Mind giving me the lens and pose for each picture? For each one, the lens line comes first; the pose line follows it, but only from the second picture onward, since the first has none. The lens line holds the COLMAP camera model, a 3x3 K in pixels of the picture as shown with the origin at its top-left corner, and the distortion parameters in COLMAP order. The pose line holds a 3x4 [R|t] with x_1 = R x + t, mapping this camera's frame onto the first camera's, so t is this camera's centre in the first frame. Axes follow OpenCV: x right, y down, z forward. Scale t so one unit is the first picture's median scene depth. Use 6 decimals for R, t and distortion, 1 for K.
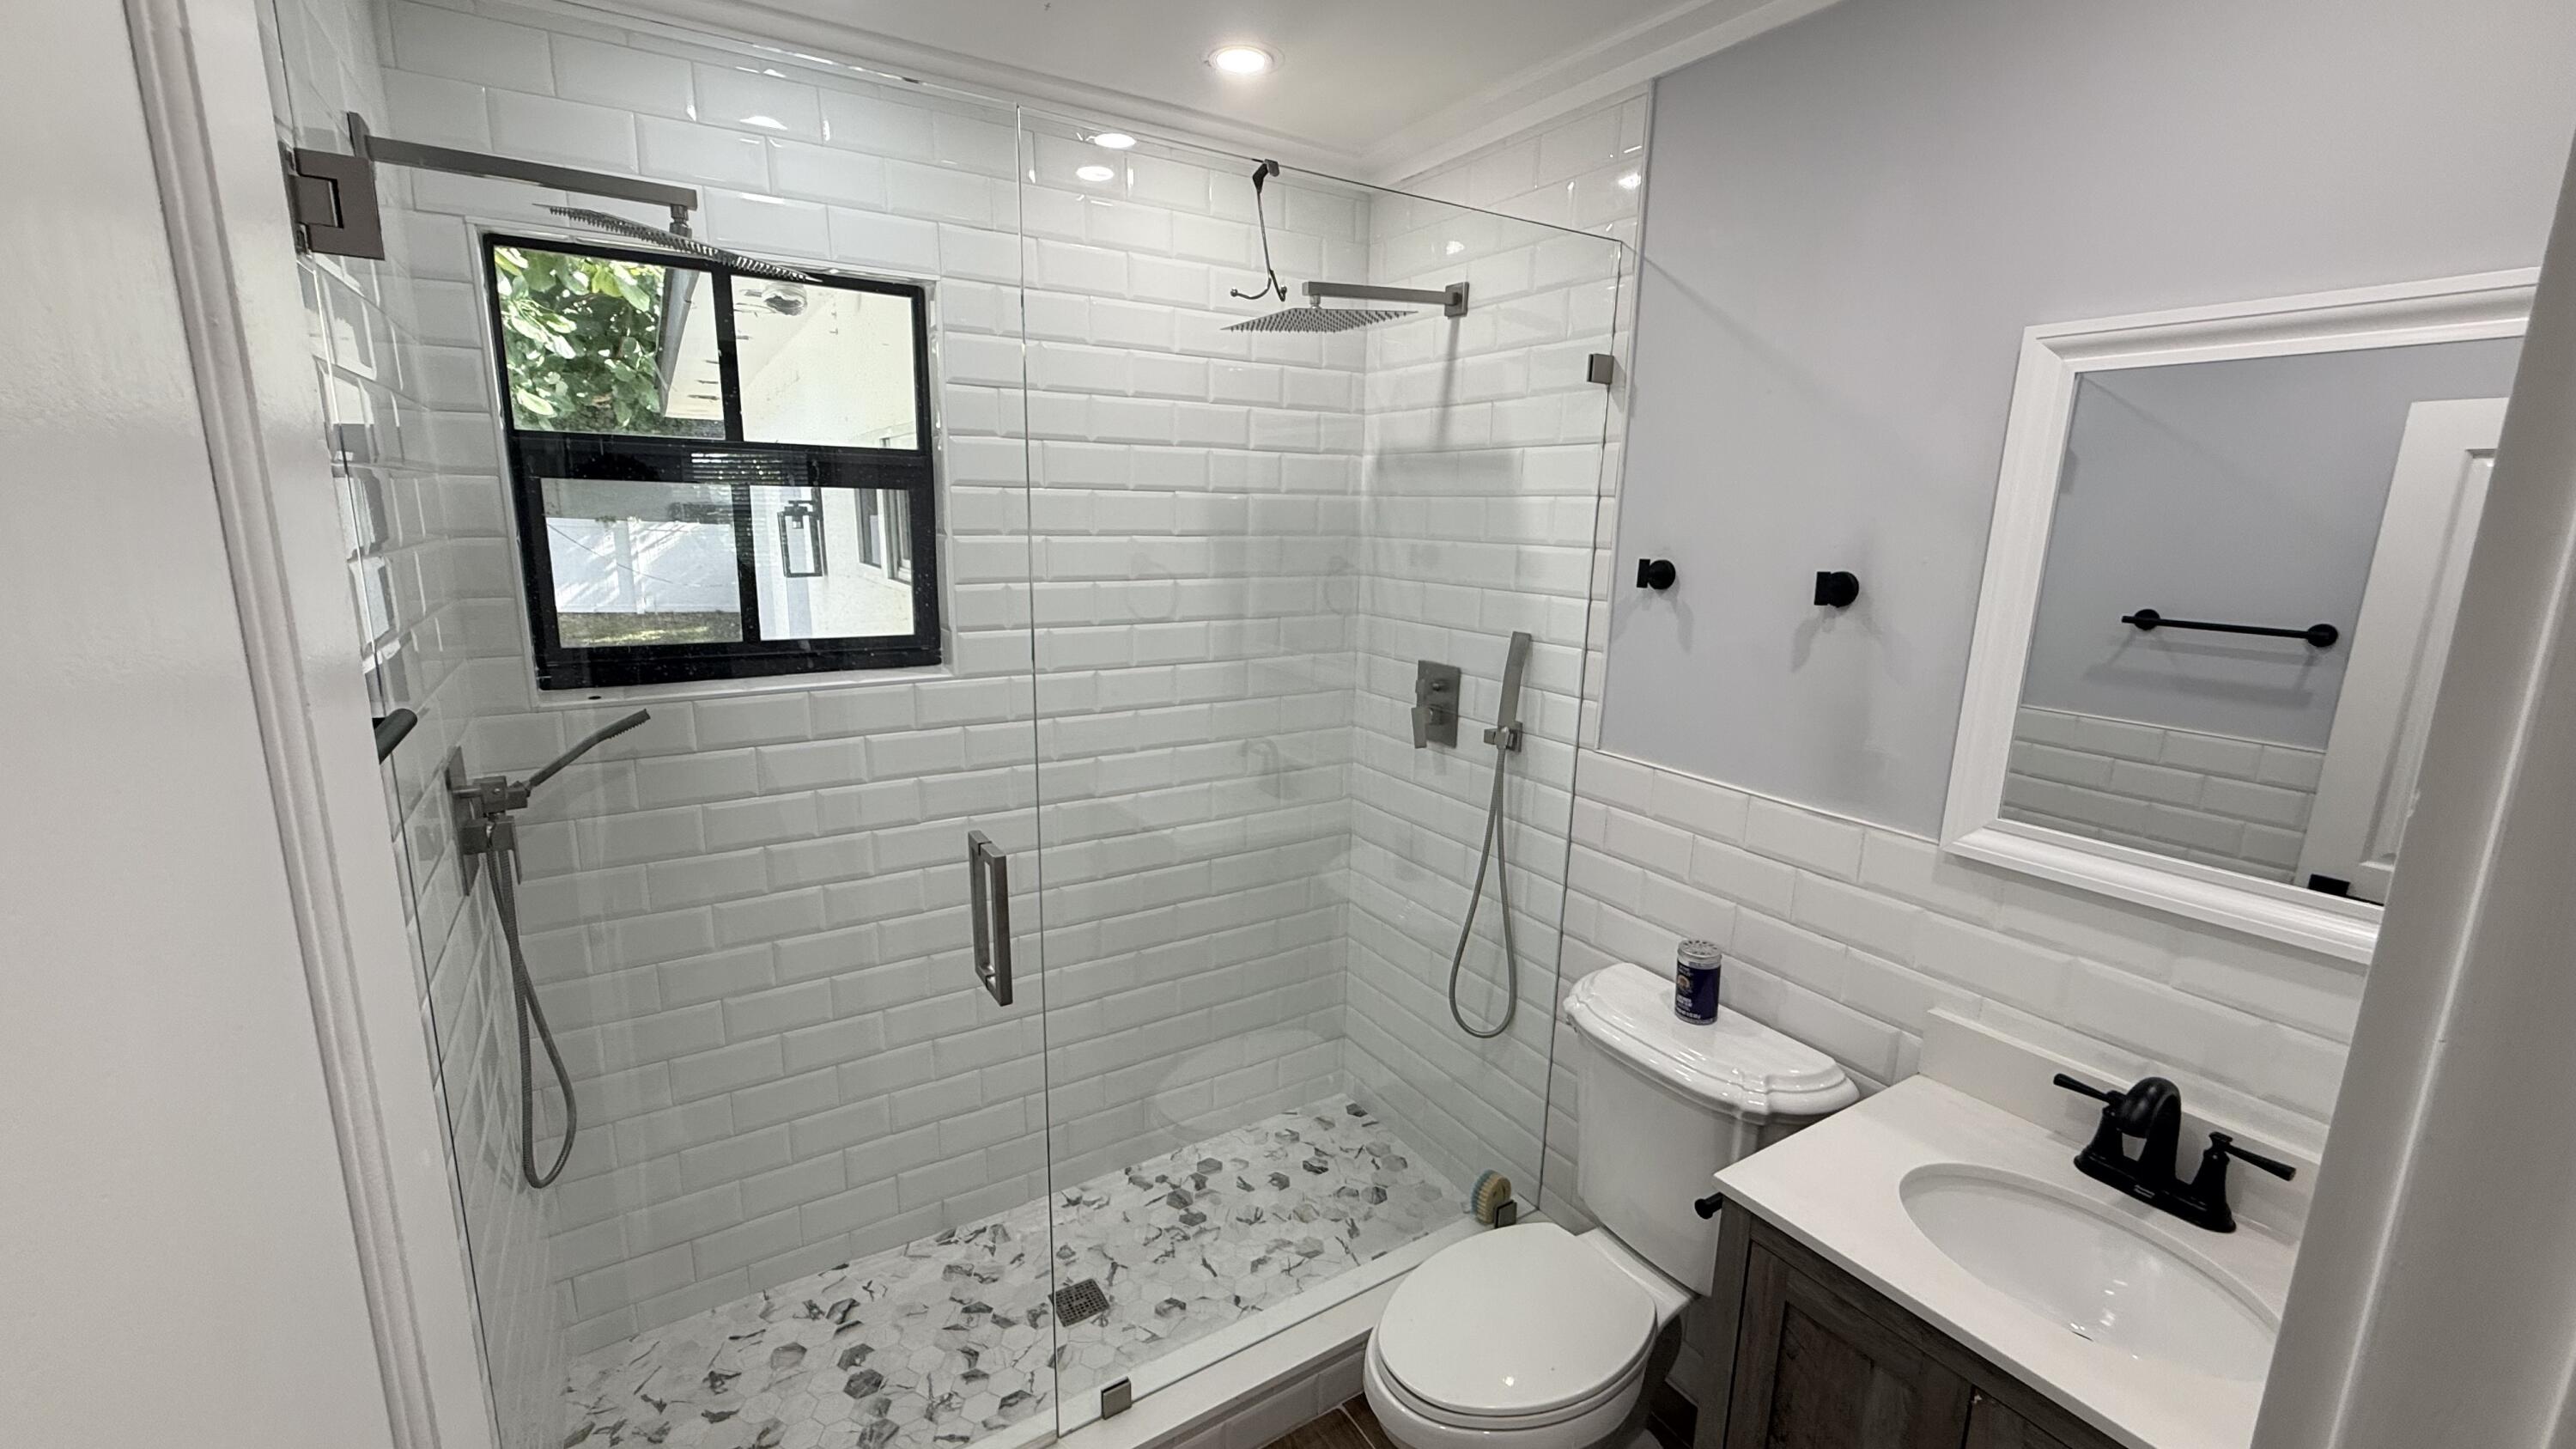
lens RADIAL K [[1026.9, 0, 1278.1], [0, 1026.9, 720.0], [0, 0, 1]] dist [0.000272, 0.000130]
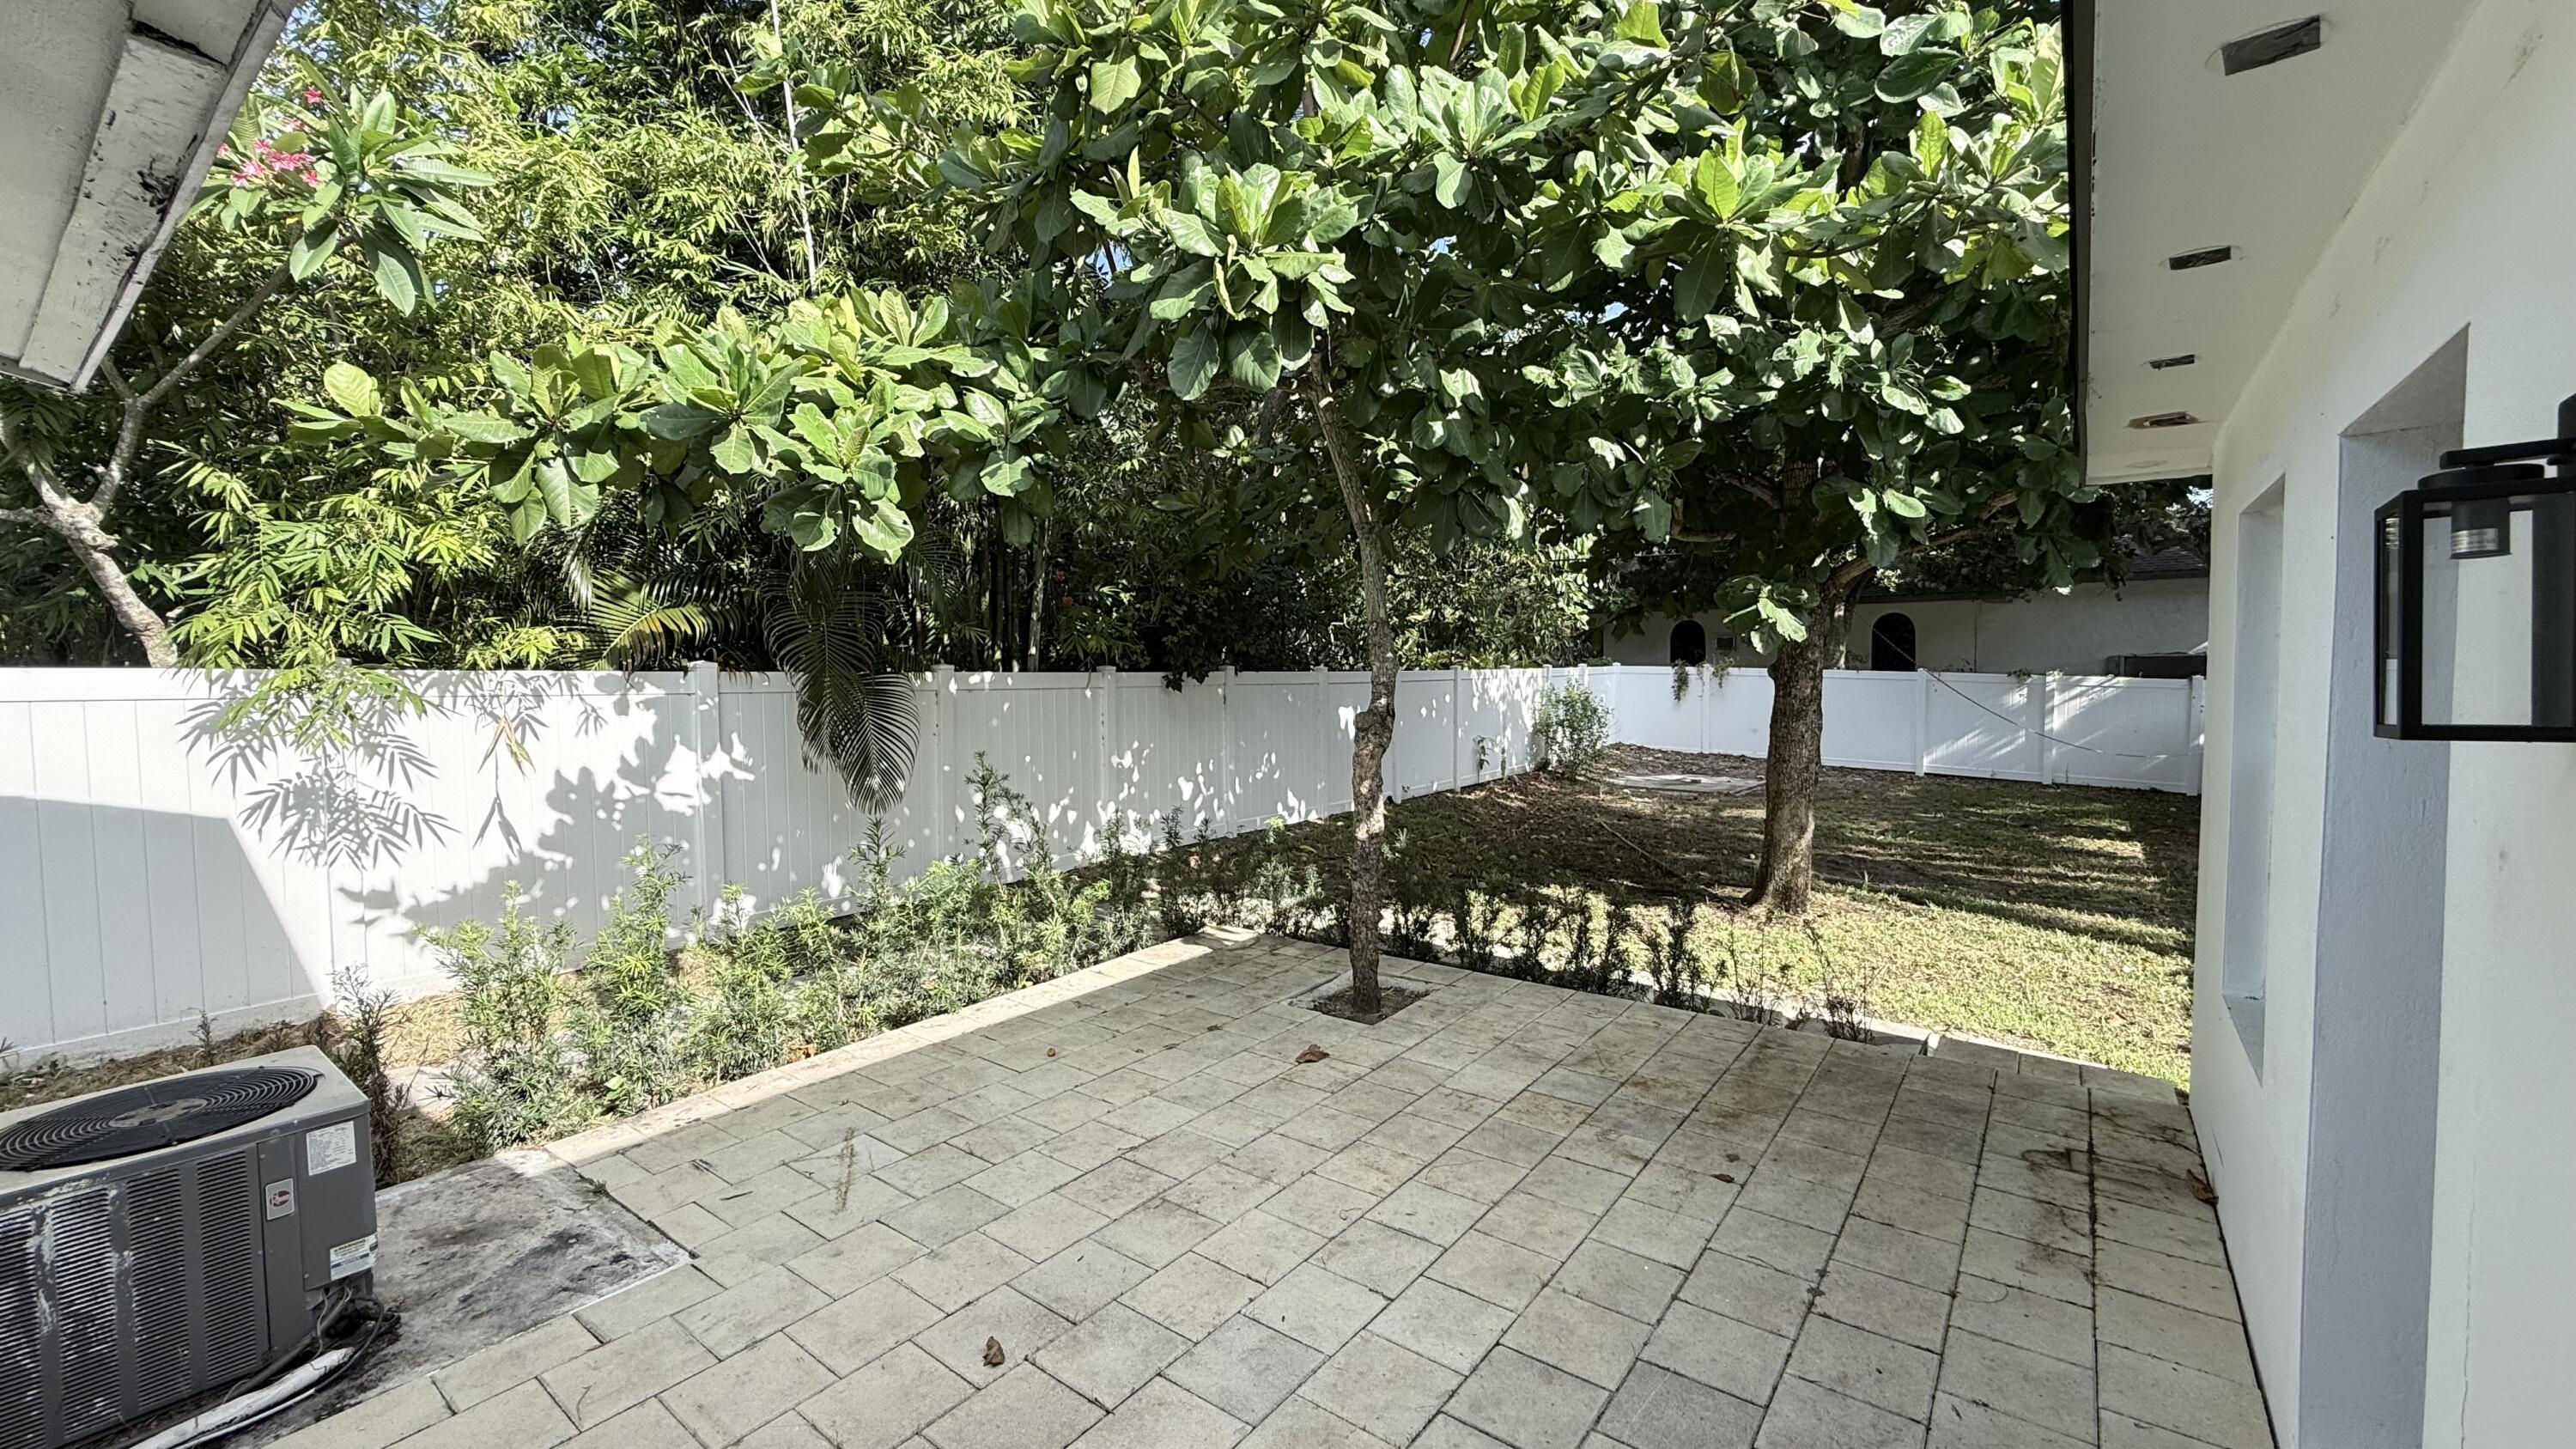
lens RADIAL K [[1034.0, 0, 1282.8], [0, 1034.0, 715.3], [0, 0, 1]] dist [0.000687, 0.000064]
pose [[0.360063, 0.027633, -0.932519, -0.174928], [-0.177811, 0.983271, -0.039519, -0.044113], [0.915826, 0.180042, 0.358953, 0.337556]]
